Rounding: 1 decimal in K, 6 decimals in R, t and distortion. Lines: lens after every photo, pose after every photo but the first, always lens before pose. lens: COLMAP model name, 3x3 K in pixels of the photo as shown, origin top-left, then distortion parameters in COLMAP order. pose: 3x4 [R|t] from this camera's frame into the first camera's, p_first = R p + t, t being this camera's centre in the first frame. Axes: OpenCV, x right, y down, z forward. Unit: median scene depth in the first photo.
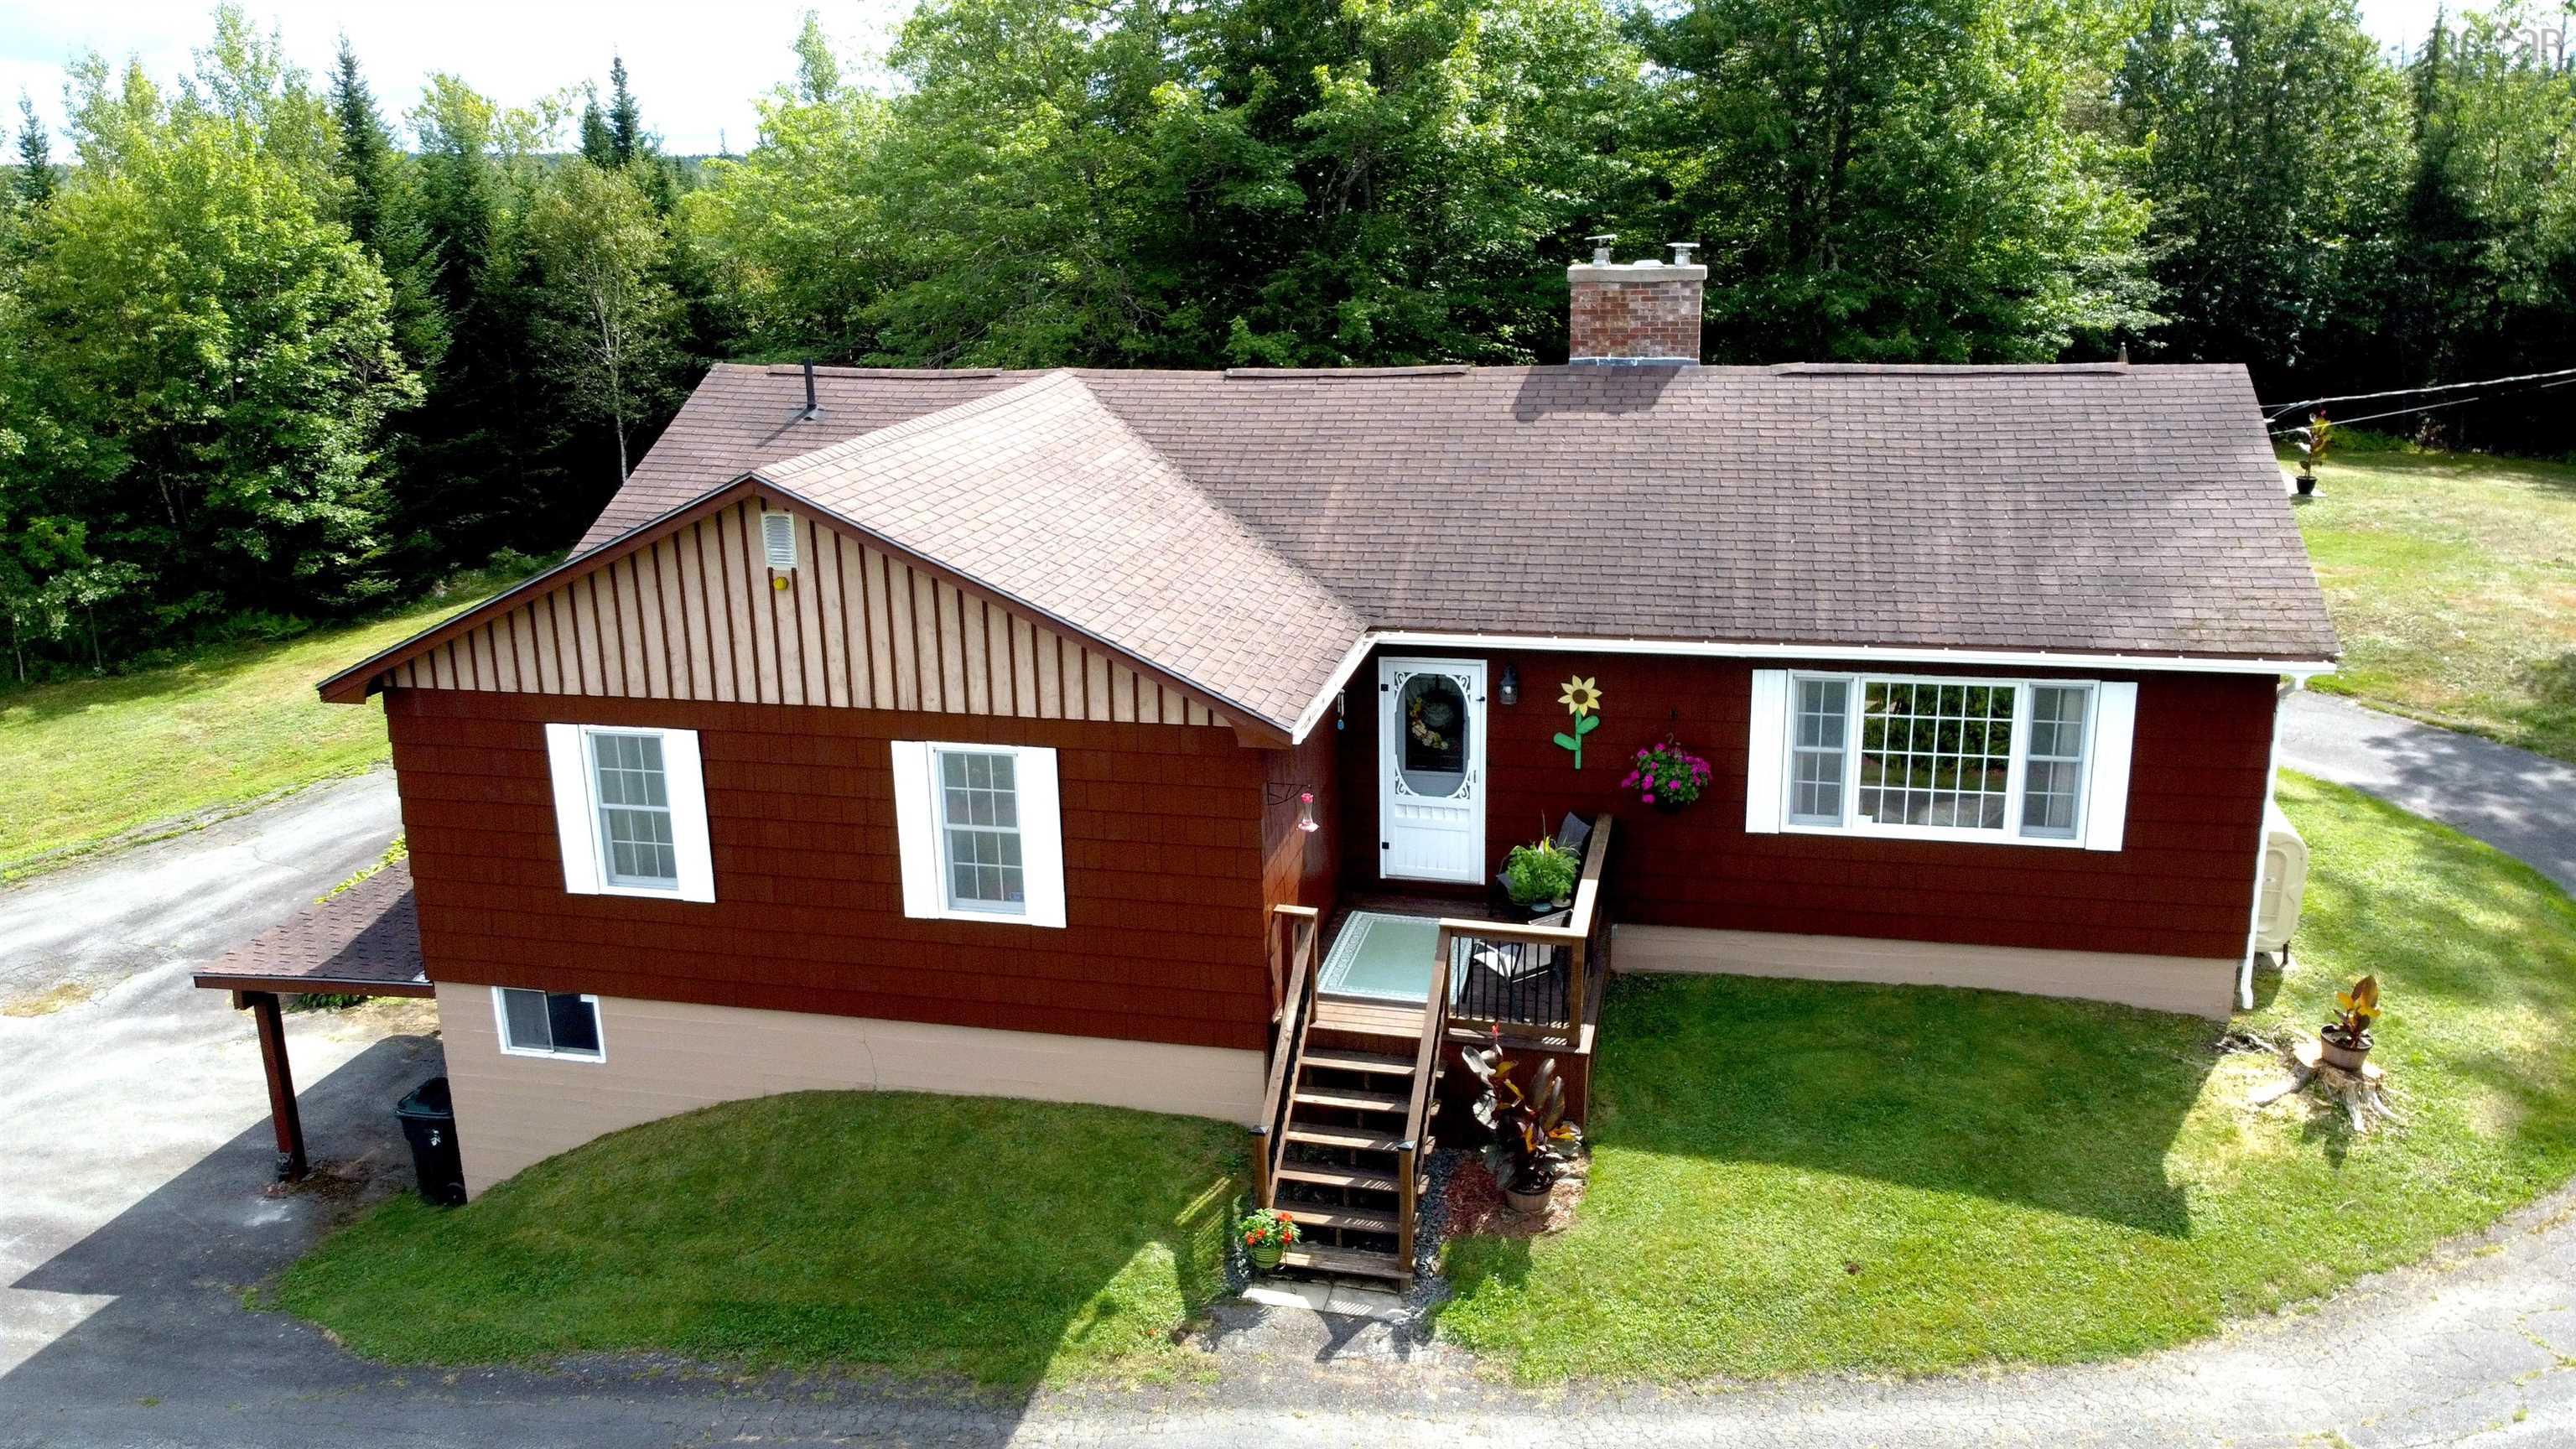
lens RADIAL K [[1935.5, 0, 1287.2], [0, 1935.5, 720.7], [0, 0, 1]] dist [-0.002715, 0.002533]
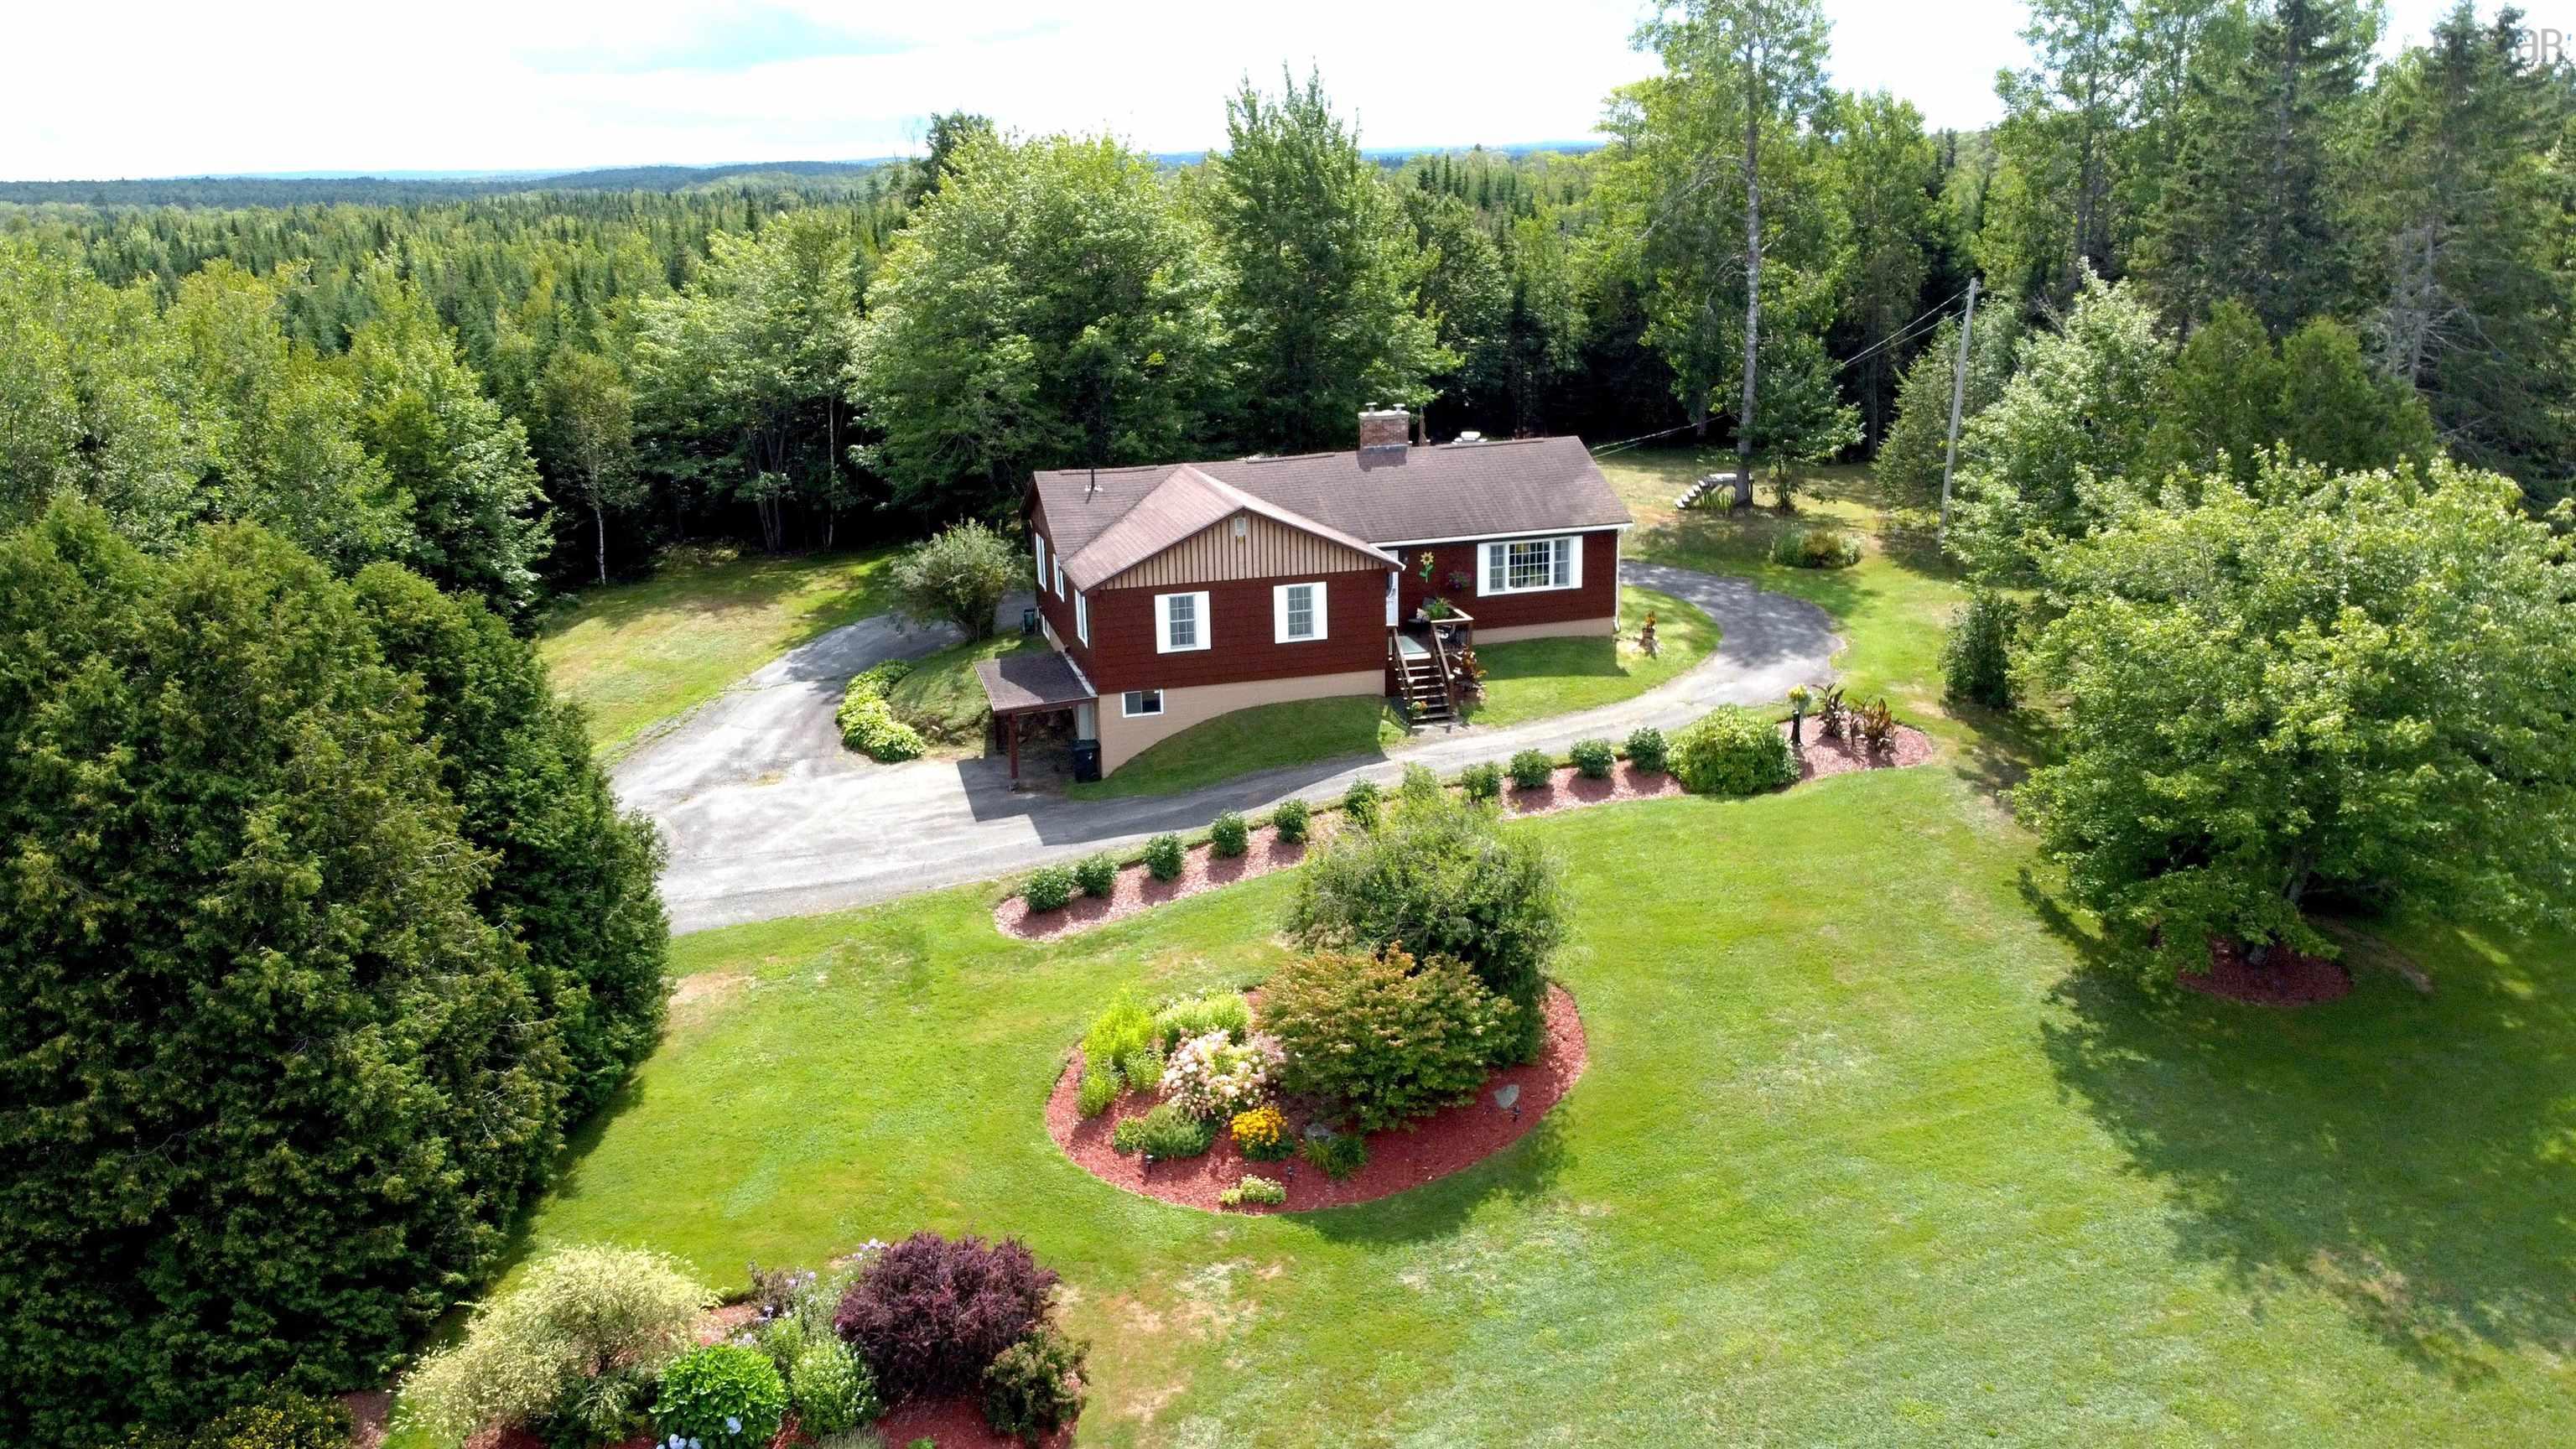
lens RADIAL K [[1935.5, 0, 1288.2], [0, 1935.5, 725.0], [0, 0, 1]] dist [-0.002715, 0.002533]
pose [[0.882839, -0.131476, 0.450898, -1.509901], [0.134116, 0.990618, 0.026258, 0.142768], [-0.450120, 0.037291, 0.892189, -1.693040]]
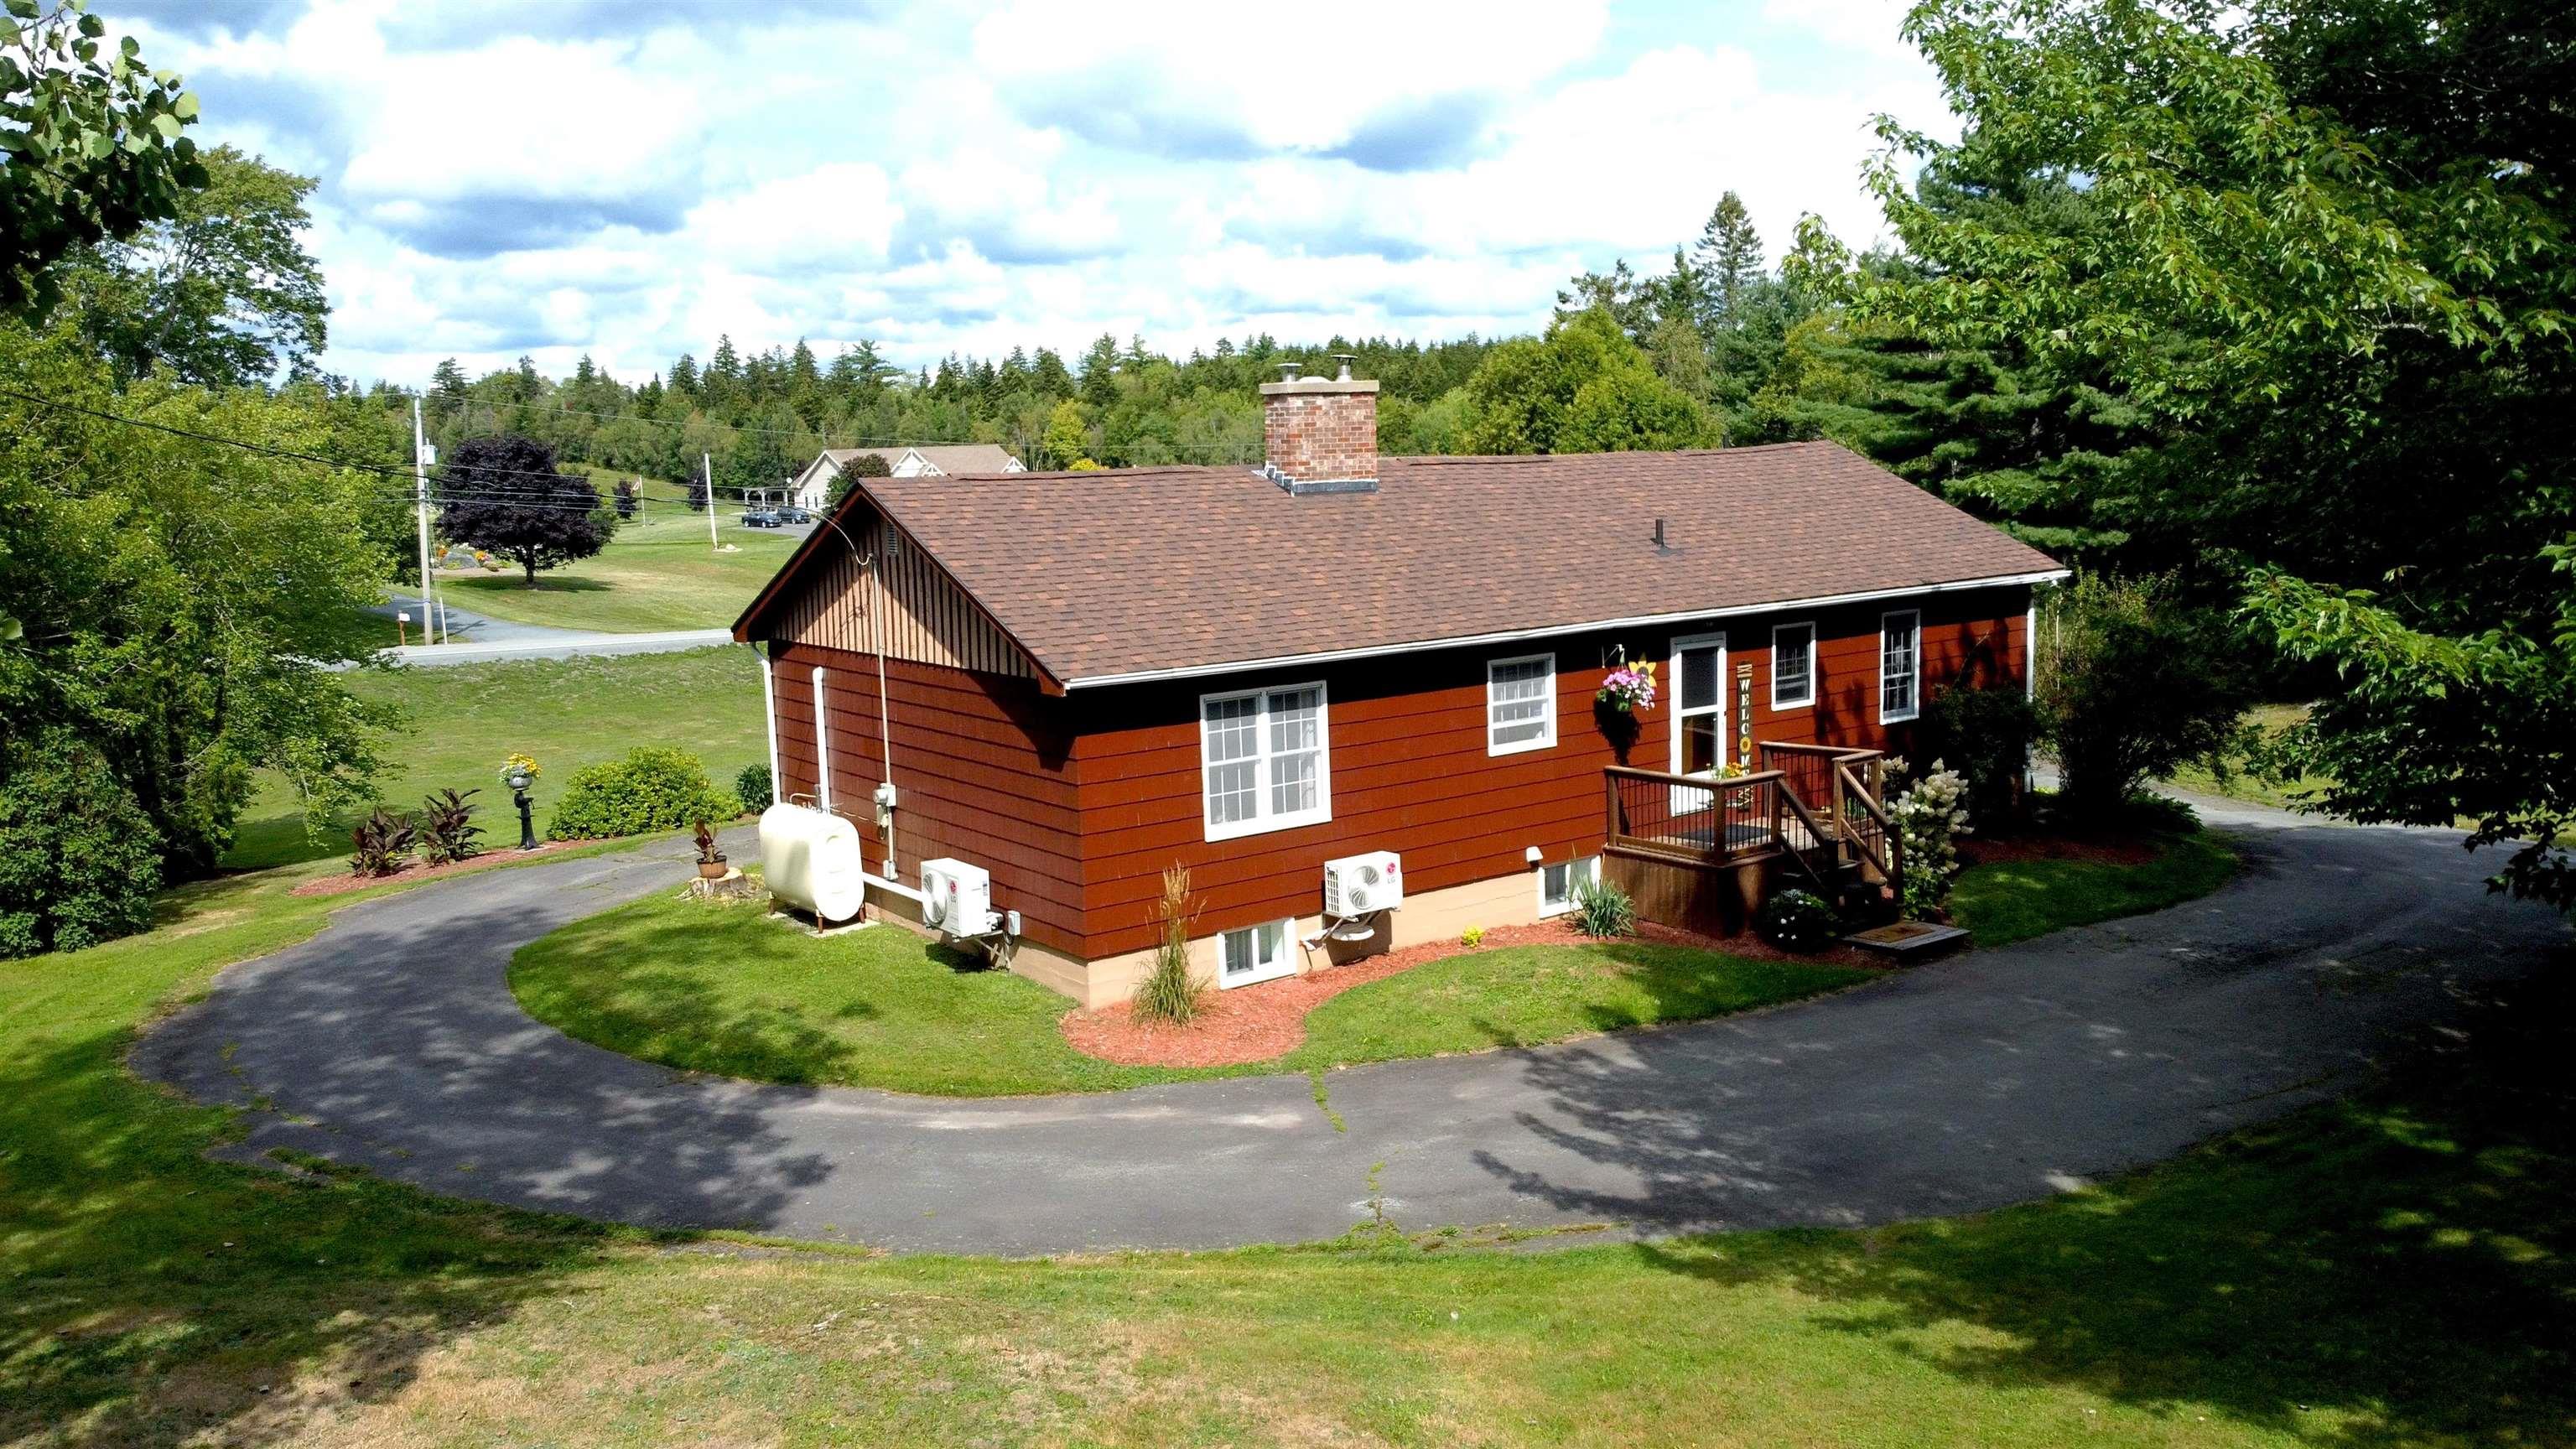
lens RADIAL K [[1935.5, 0, 1287.3], [0, 1935.5, 724.4], [0, 0, 1]] dist [-0.002715, 0.002533]
pose [[-0.652176, 0.146079, -0.743860, 1.293246], [-0.165961, 0.929941, 0.328127, -0.496216], [0.739678, 0.337448, -0.582242, 2.038082]]
